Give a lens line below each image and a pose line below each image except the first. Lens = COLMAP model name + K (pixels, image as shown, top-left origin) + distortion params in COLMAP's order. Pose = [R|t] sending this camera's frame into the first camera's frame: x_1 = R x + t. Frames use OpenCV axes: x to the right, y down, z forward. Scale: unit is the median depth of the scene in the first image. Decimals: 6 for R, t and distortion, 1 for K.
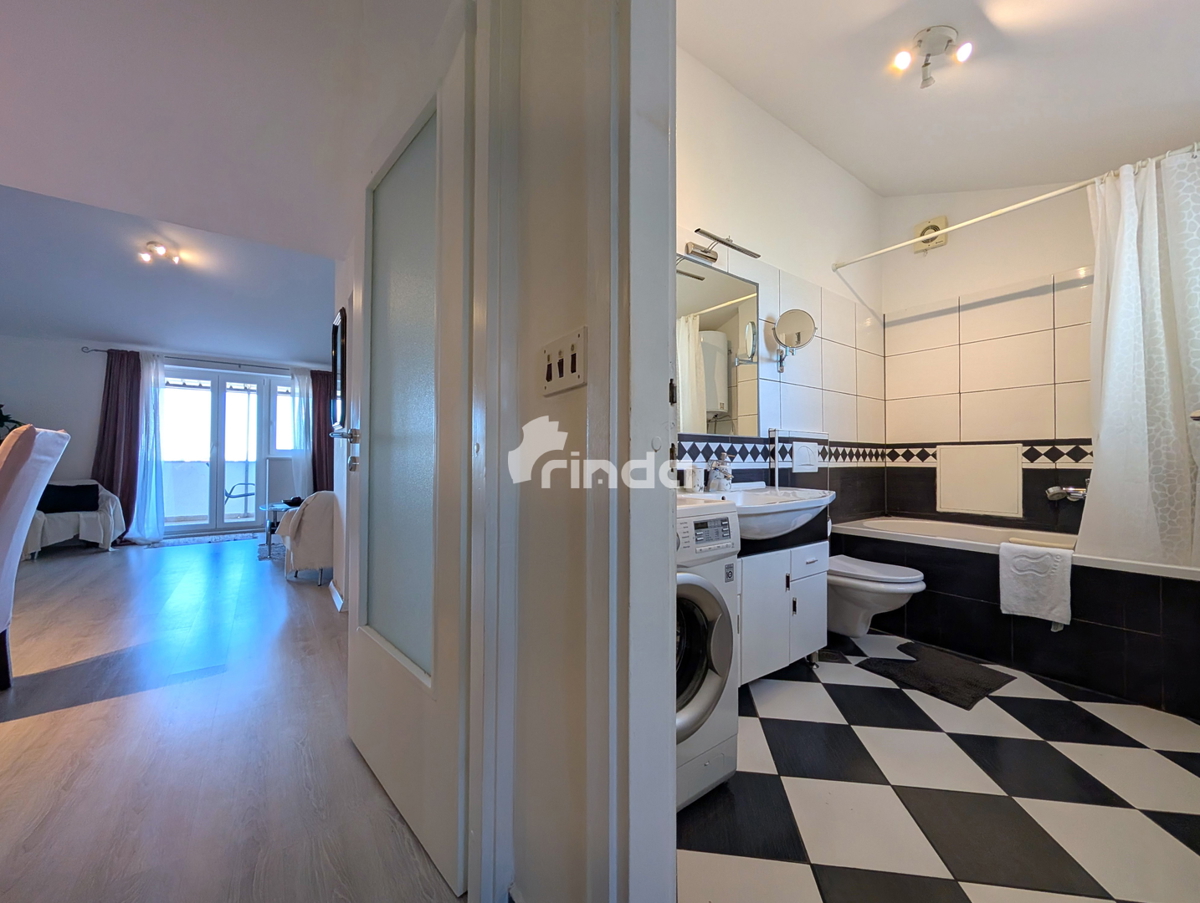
lens RADIAL K [[461.5, 0, 606.1], [0, 461.5, 454.5], [0, 0, 1]] dist [-0.000576, 0.001241]
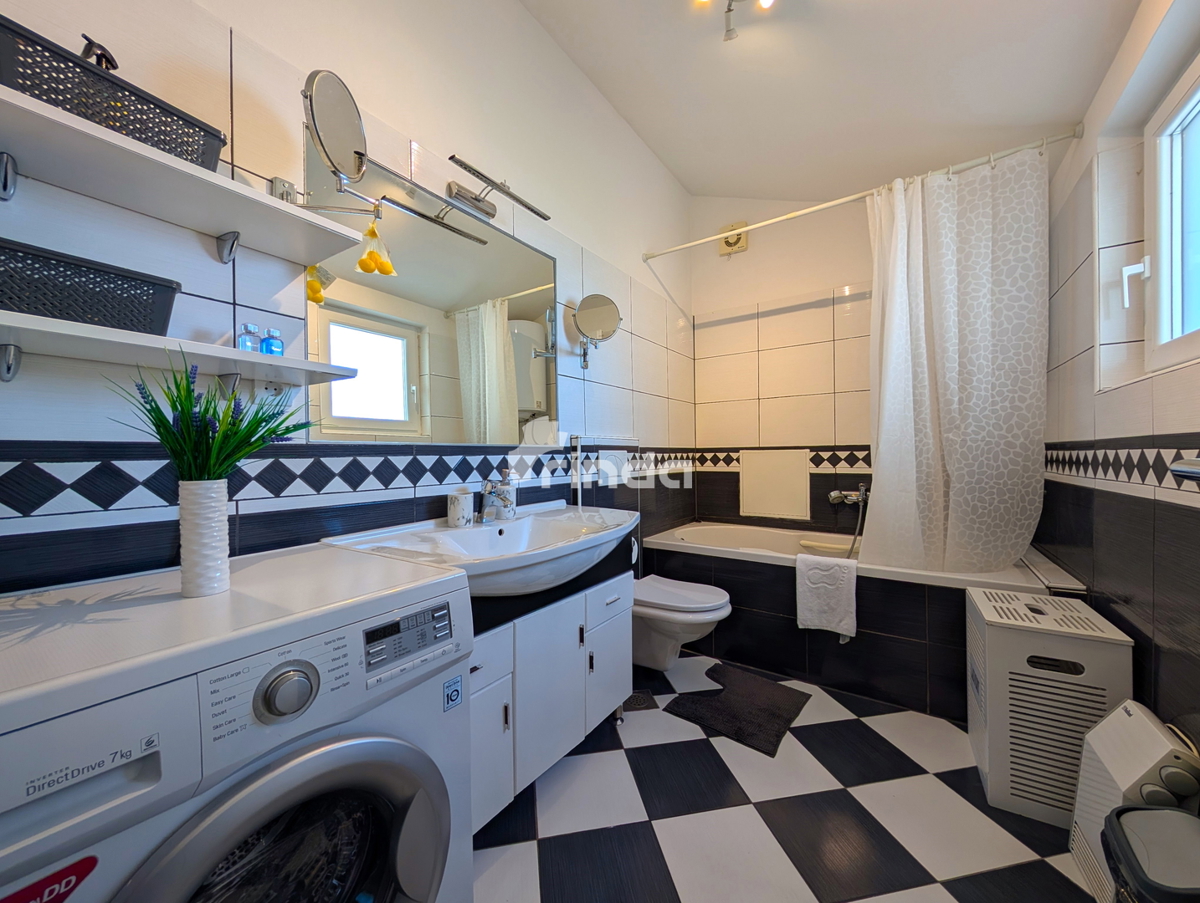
lens RADIAL K [[461.5, 0, 599.6], [0, 461.5, 454.6], [0, 0, 1]] dist [-0.000576, 0.001241]
pose [[0.945750, -0.010319, 0.324732, 0.155951], [0.007565, 0.999924, 0.009743, -0.034311], [-0.324808, -0.006758, 0.945756, 0.229120]]
